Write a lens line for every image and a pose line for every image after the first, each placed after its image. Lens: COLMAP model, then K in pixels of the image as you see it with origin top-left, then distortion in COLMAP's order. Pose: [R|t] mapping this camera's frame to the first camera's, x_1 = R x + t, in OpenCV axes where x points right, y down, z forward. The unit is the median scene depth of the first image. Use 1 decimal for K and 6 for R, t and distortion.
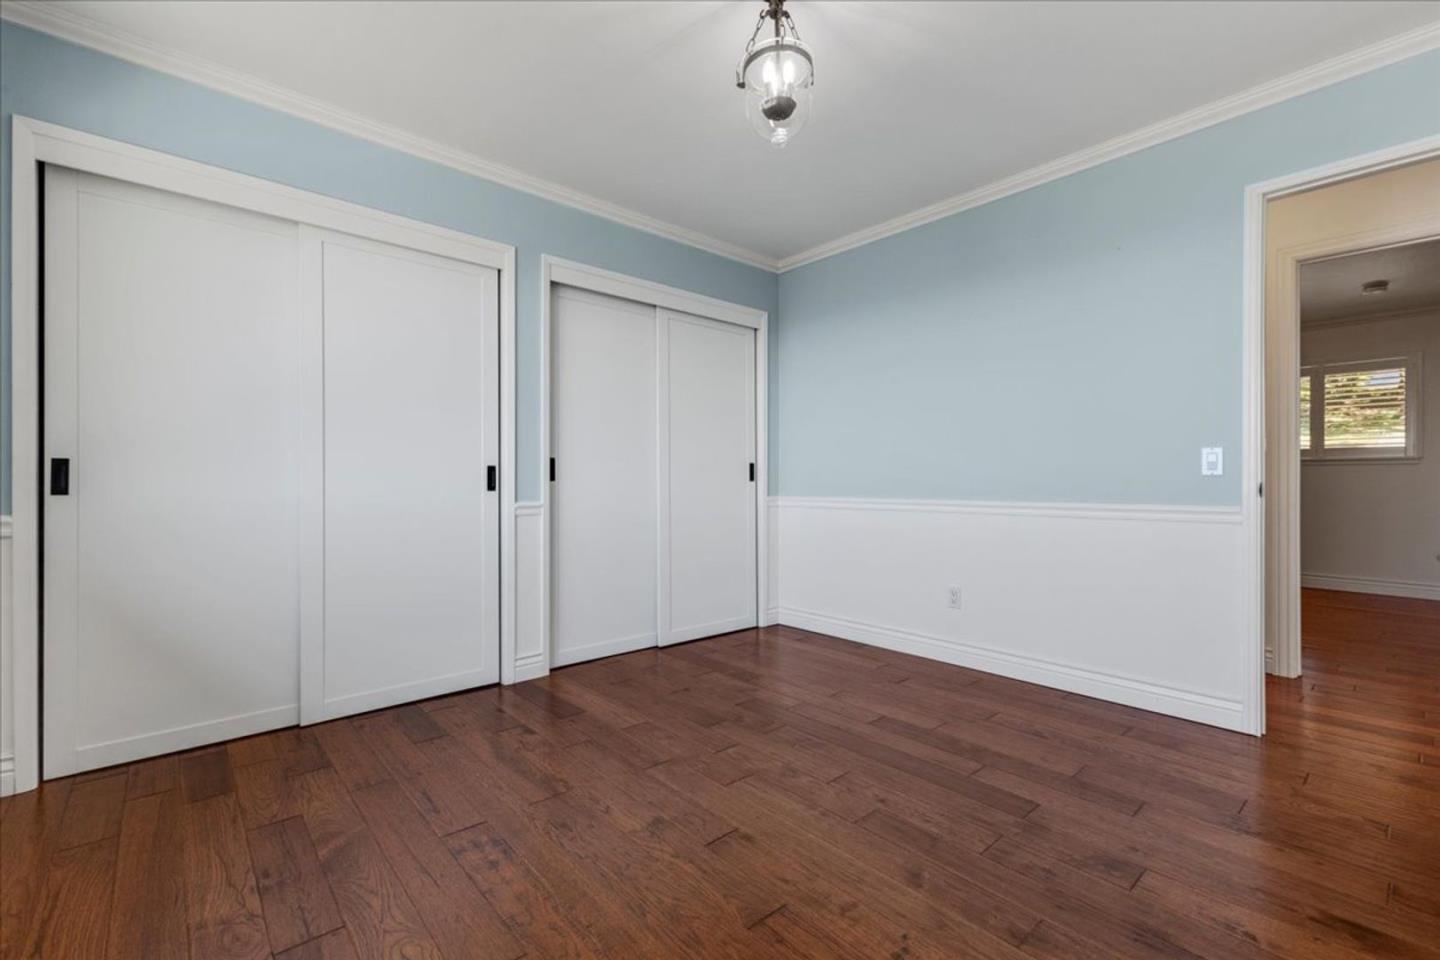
lens RADIAL K [[621.1, 0, 720.9], [0, 621.1, 476.6], [0, 0, 1]] dist [0.003500, -0.000143]
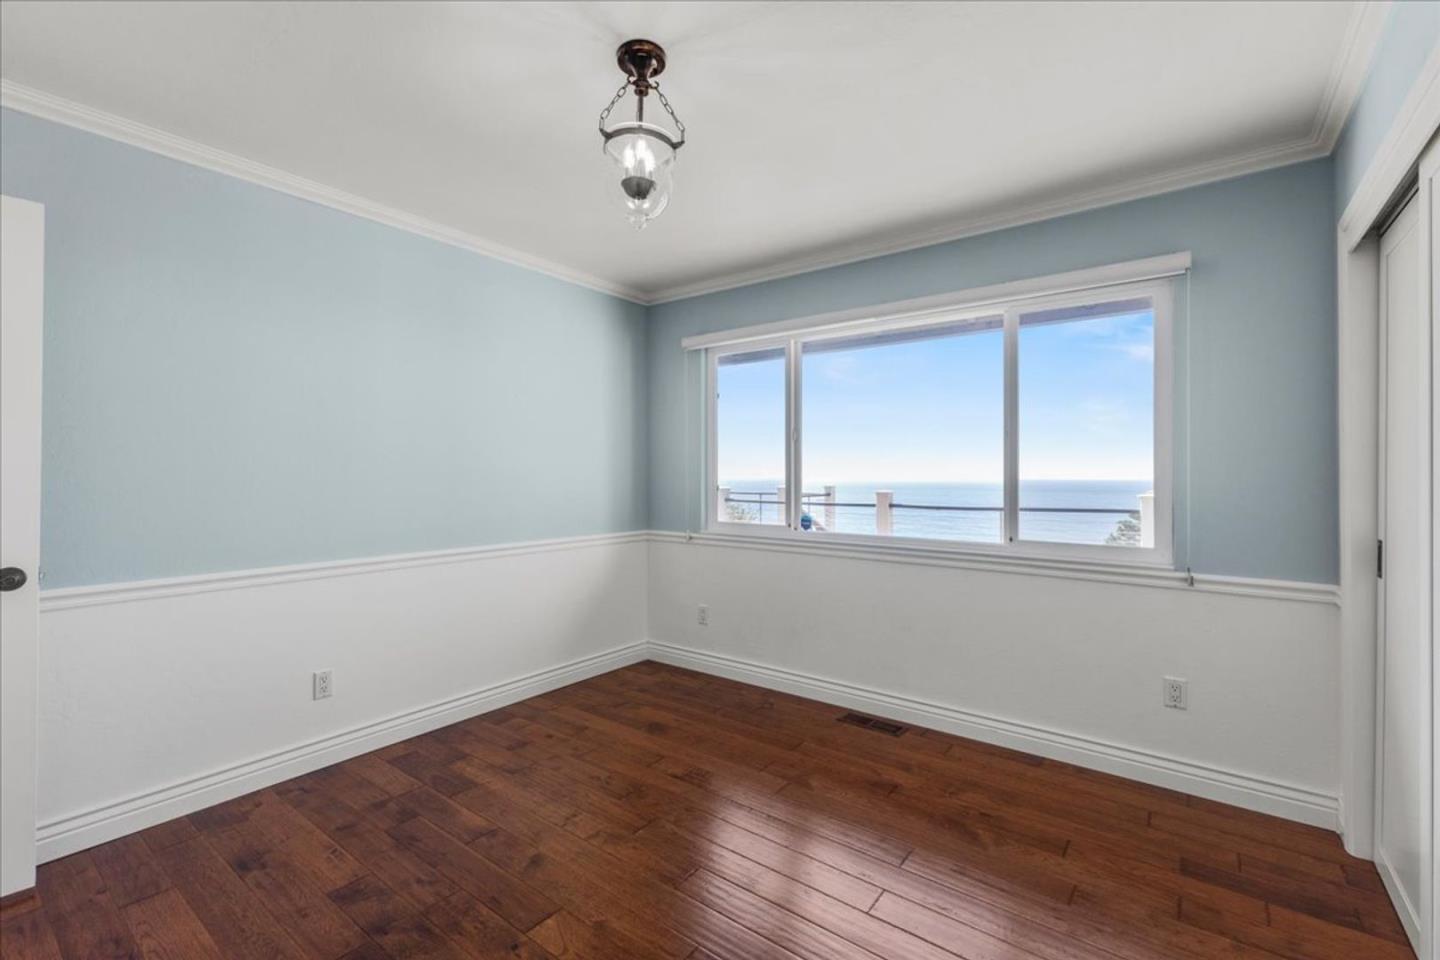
lens RADIAL K [[621.1, 0, 720.9], [0, 621.1, 476.6], [0, 0, 1]] dist [0.003500, -0.000143]
pose [[-0.979553, -0.001827, -0.201176, 0.114028], [-0.002251, 0.999996, 0.001882, -0.104470], [0.201172, 0.002297, -0.979553, 1.404464]]
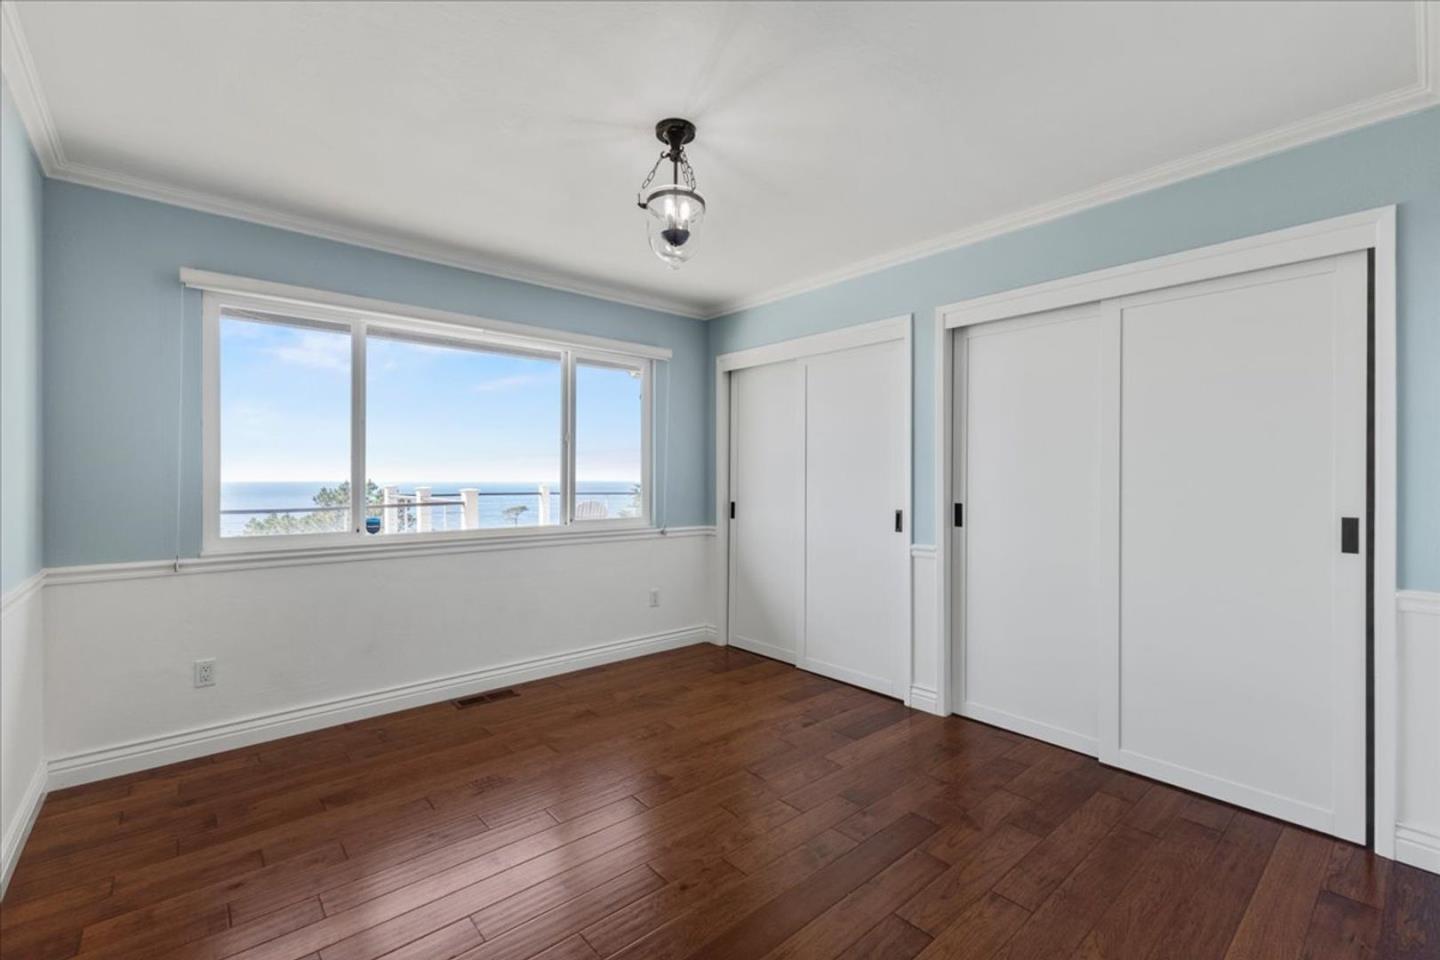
lens RADIAL K [[607.7, 0, 720.0], [0, 607.7, 480.0], [0, 0, 1]] dist [0.000949, -0.000013]
pose [[-0.009947, 0.000471, -0.999950, 0.887895], [0.004354, 0.999990, 0.000428, -0.088016], [0.999941, -0.004349, -0.009949, 0.785286]]
